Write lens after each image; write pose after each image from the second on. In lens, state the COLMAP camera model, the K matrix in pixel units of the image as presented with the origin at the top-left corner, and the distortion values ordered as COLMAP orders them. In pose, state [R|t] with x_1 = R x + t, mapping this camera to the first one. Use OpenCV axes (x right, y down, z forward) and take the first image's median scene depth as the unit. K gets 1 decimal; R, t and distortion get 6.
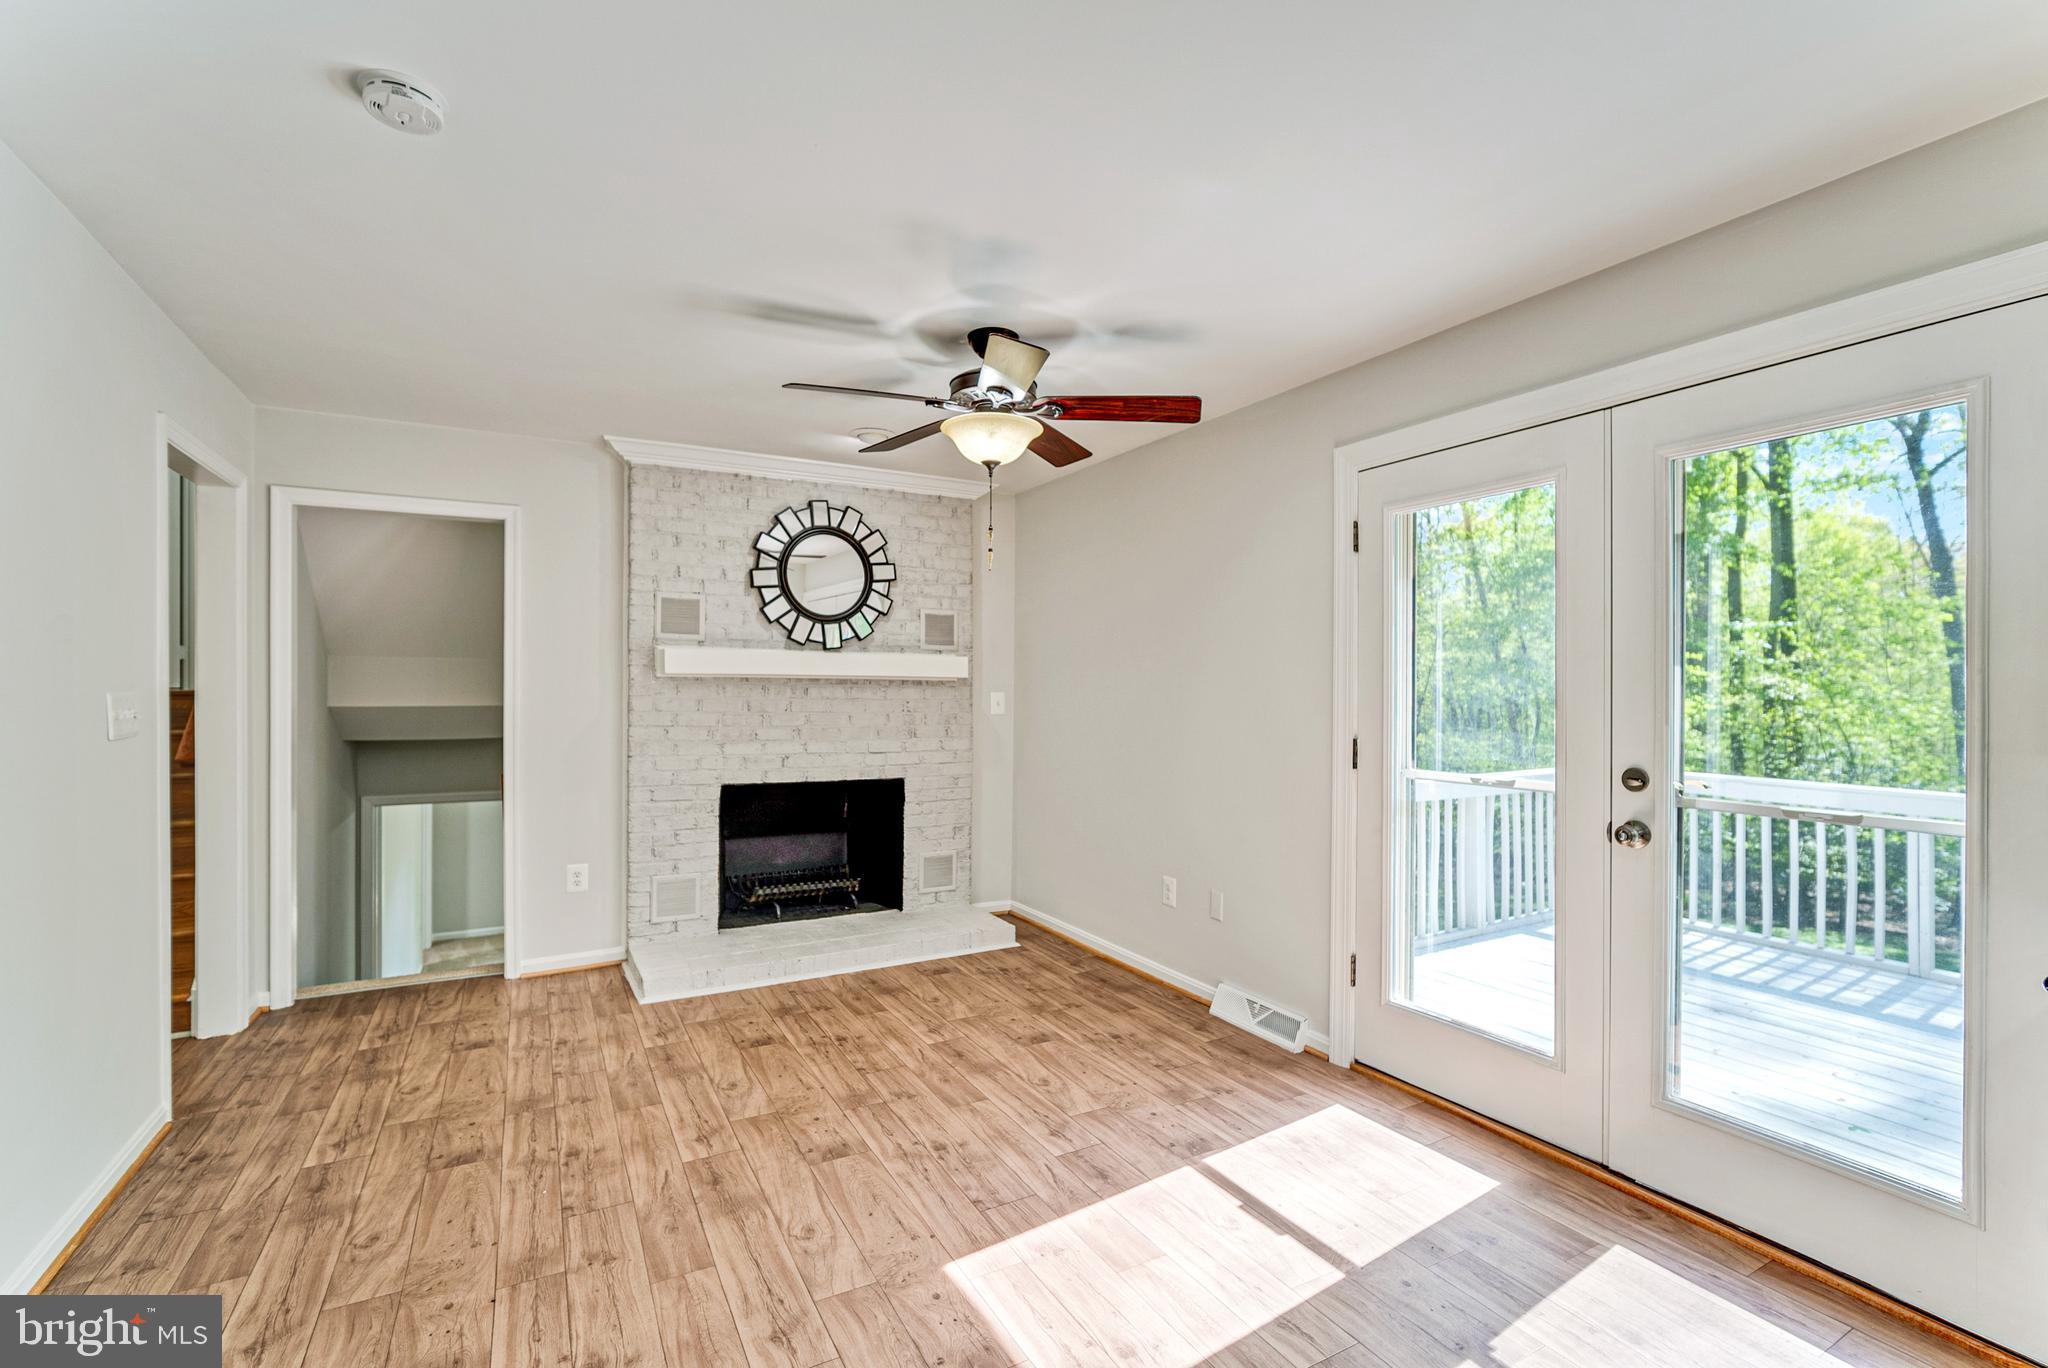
lens RADIAL K [[898.9, 0, 1027.8], [0, 898.9, 701.4], [0, 0, 1]] dist [-0.008357, -0.000096]
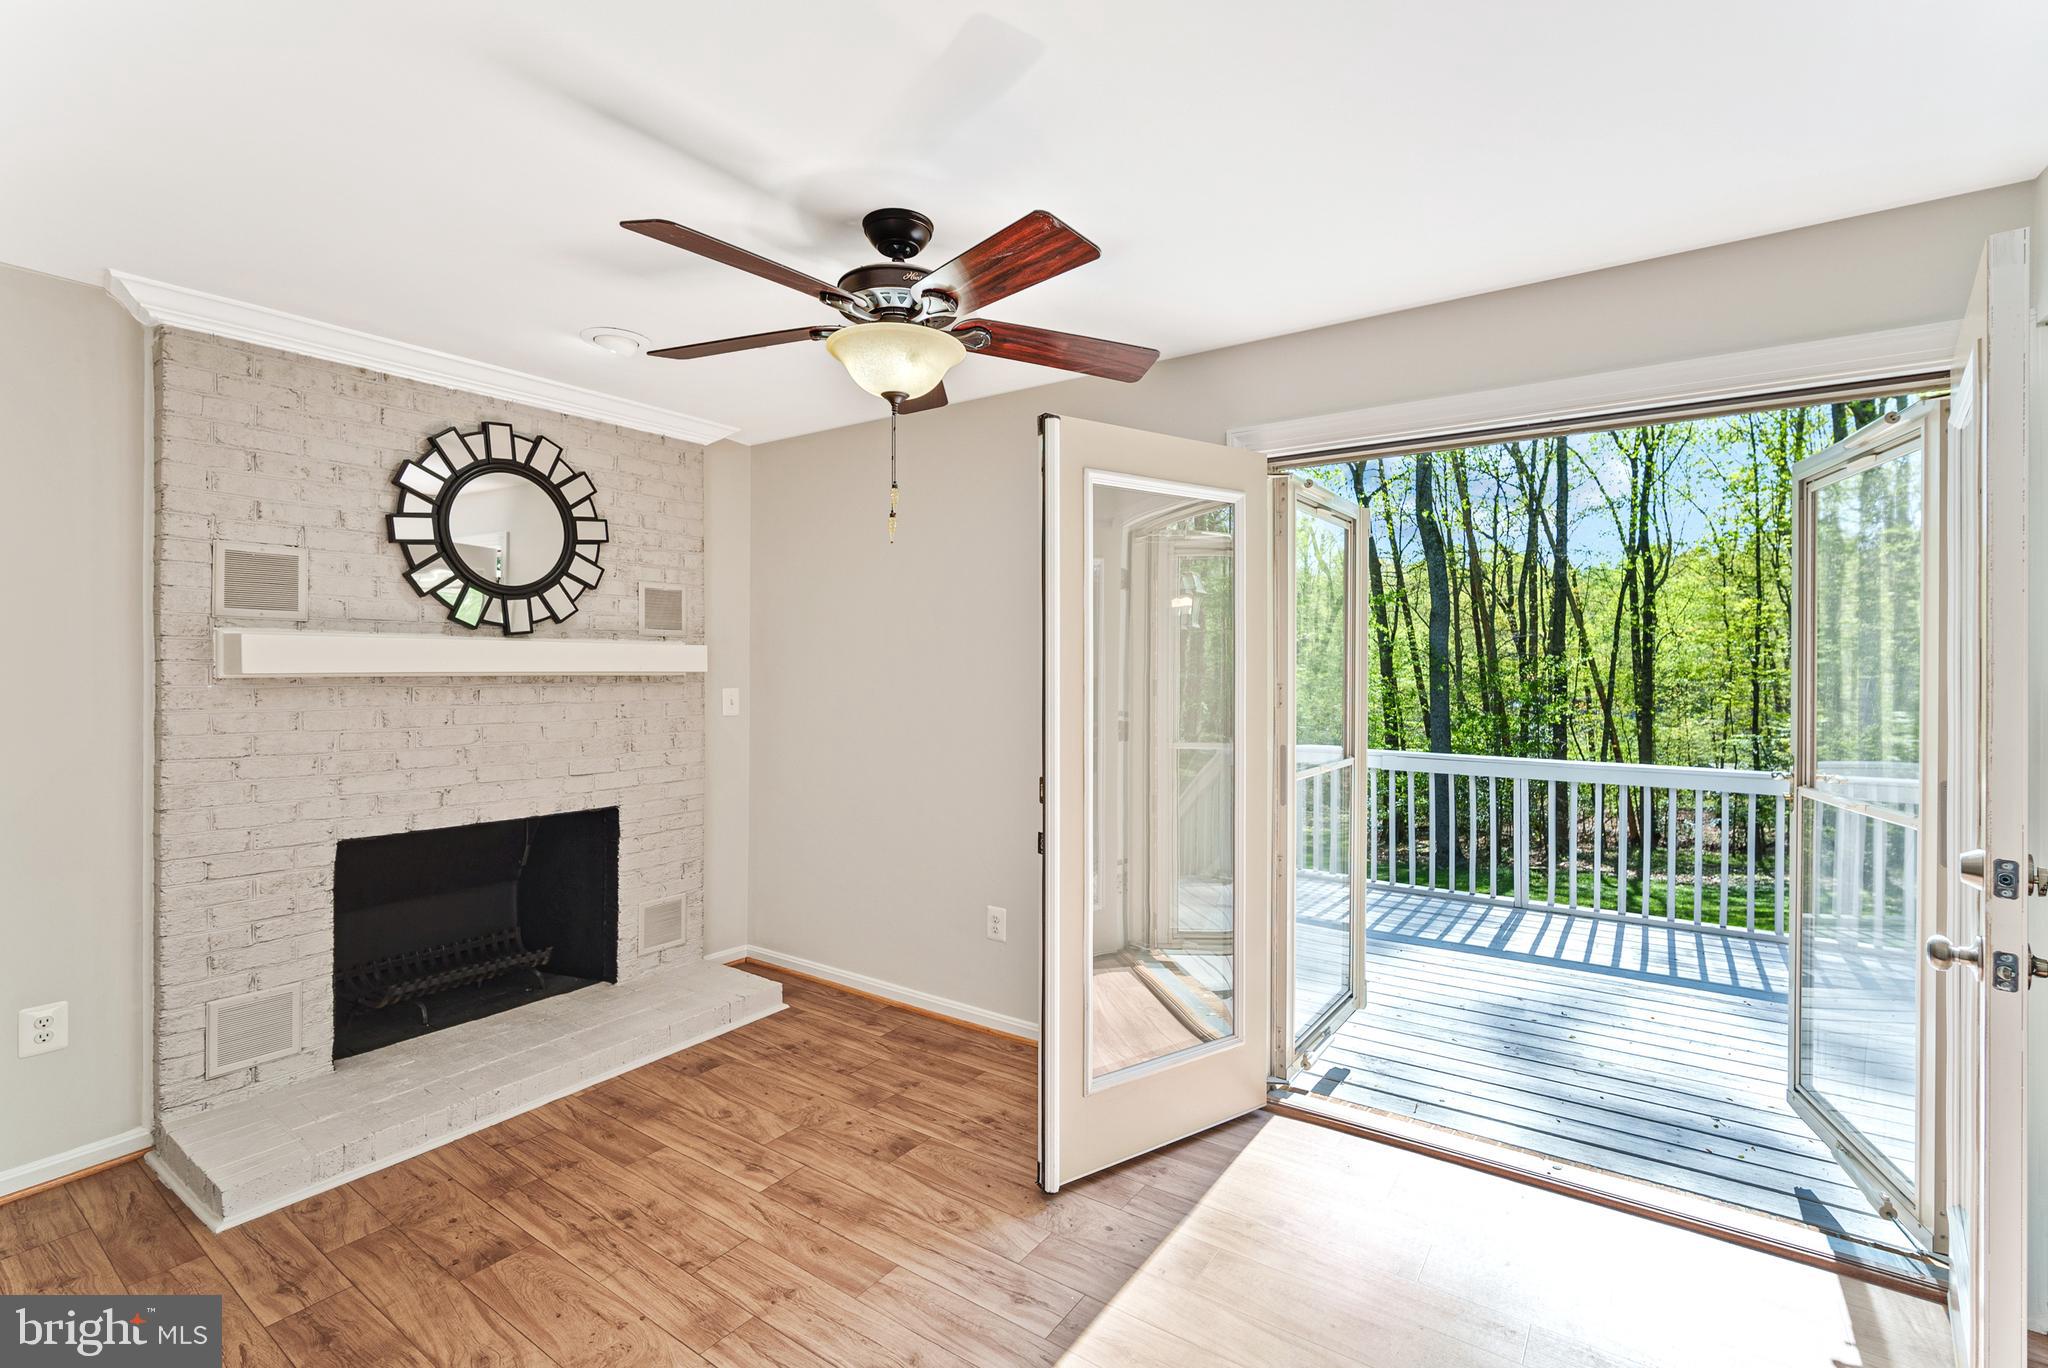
lens RADIAL K [[896.9, 0, 1034.9], [0, 896.9, 671.2], [0, 0, 1]] dist [-0.019482, 0.006090]
pose [[0.894180, -0.004627, 0.447683, -0.172629], [0.005533, 0.999984, -0.000716, -0.026978], [-0.447673, 0.003117, 0.894192, 0.191682]]
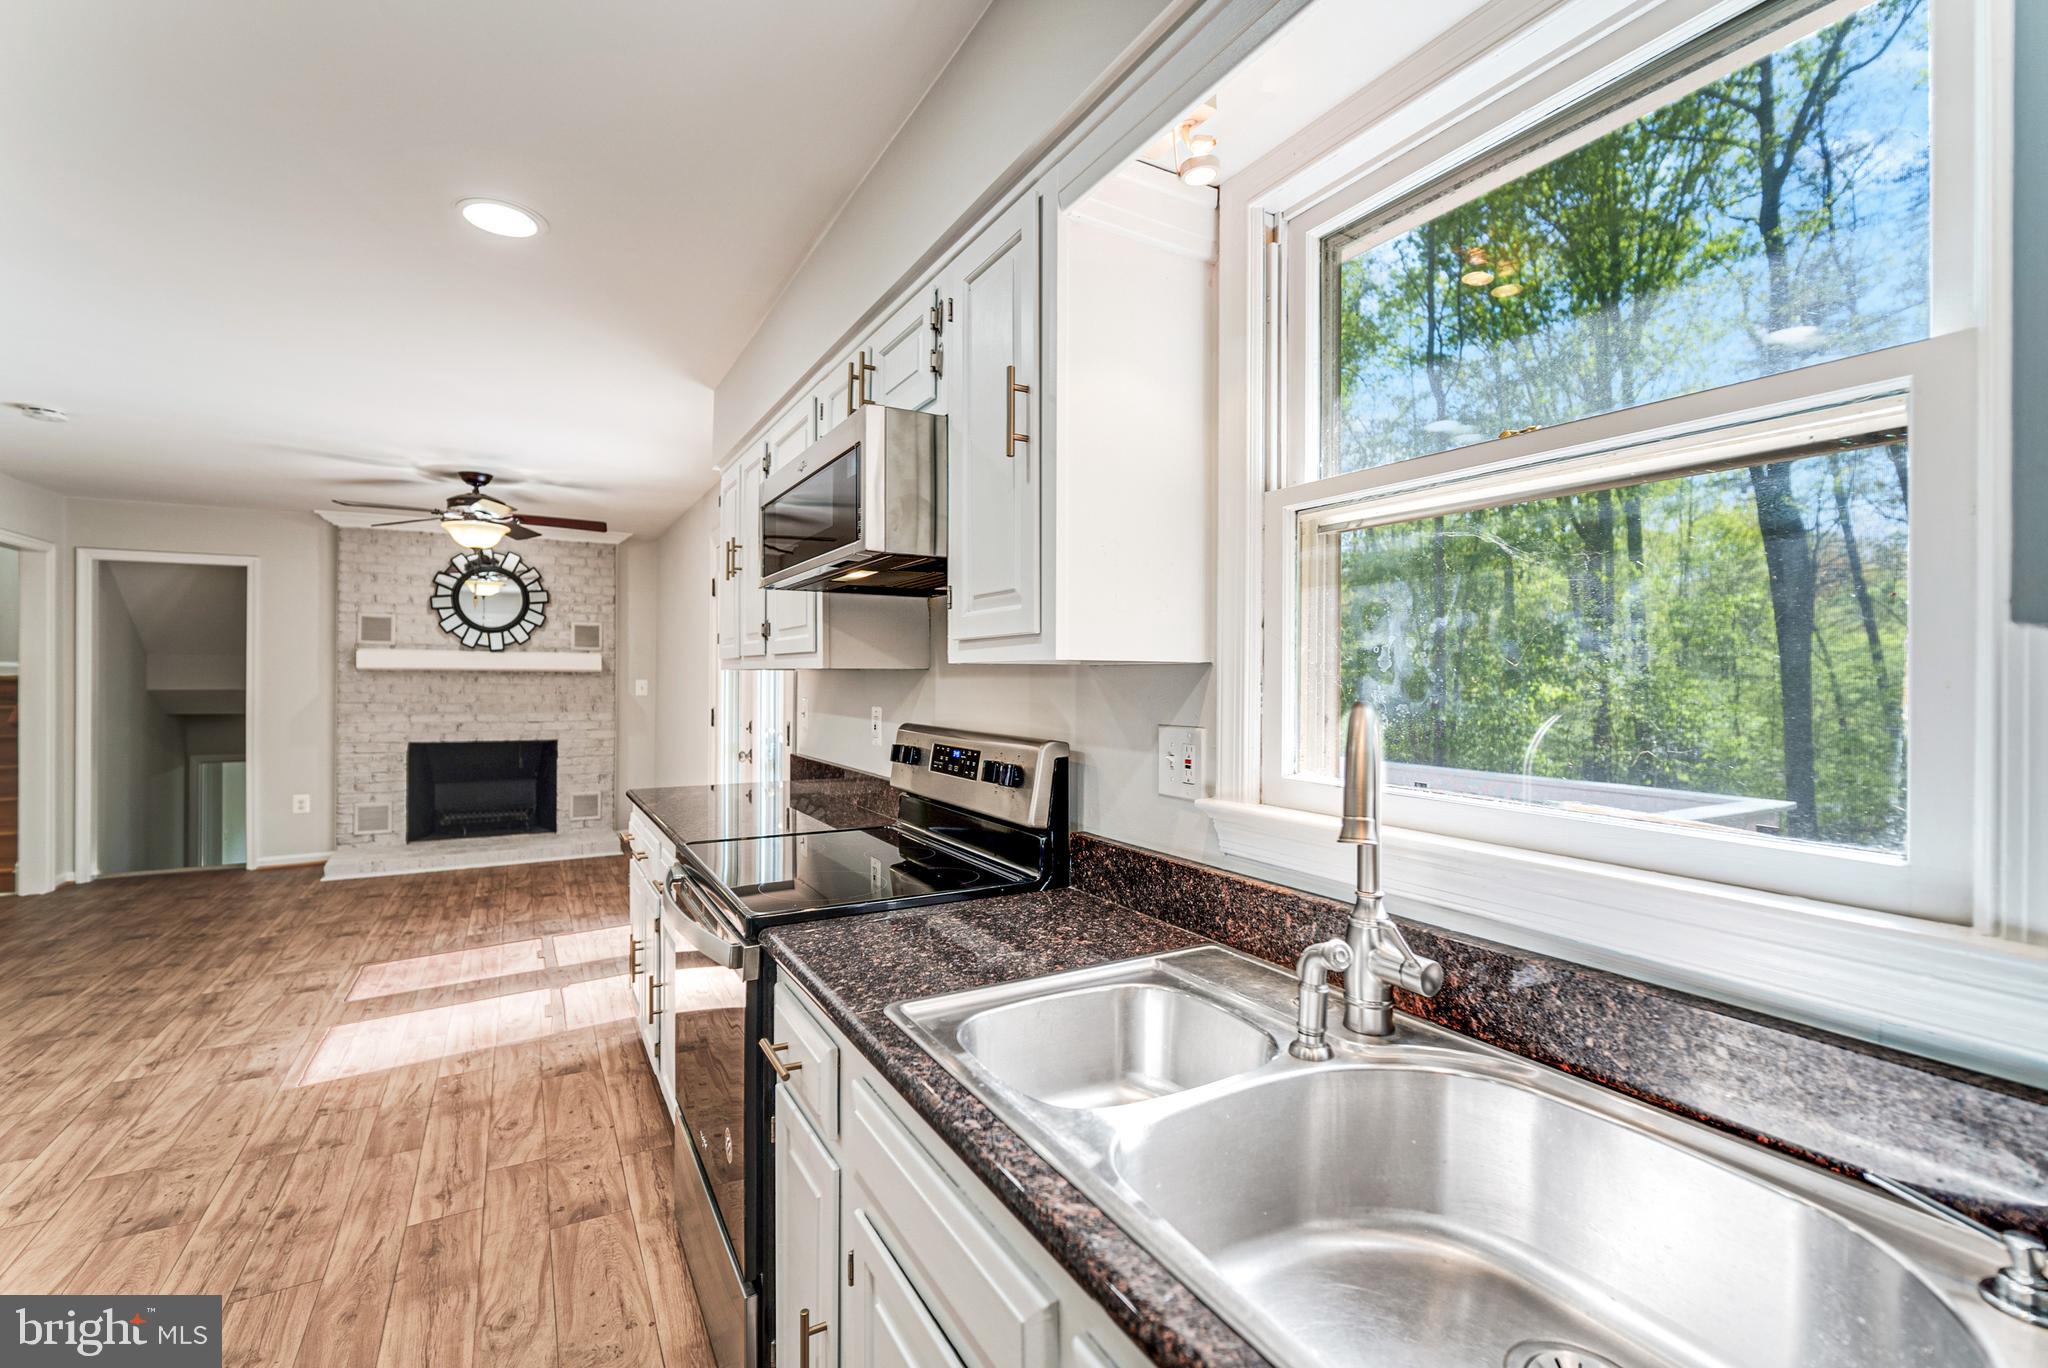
lens RADIAL K [[886.2, 0, 1024.0], [0, 886.2, 684.0], [0, 0, 1]] dist [-0.005944, 0.001167]
pose [[0.999893, 0.002931, 0.014335, 0.633539], [-0.002912, 0.999995, -0.001367, -0.004602], [-0.014339, 0.001325, 0.999896, -0.455553]]
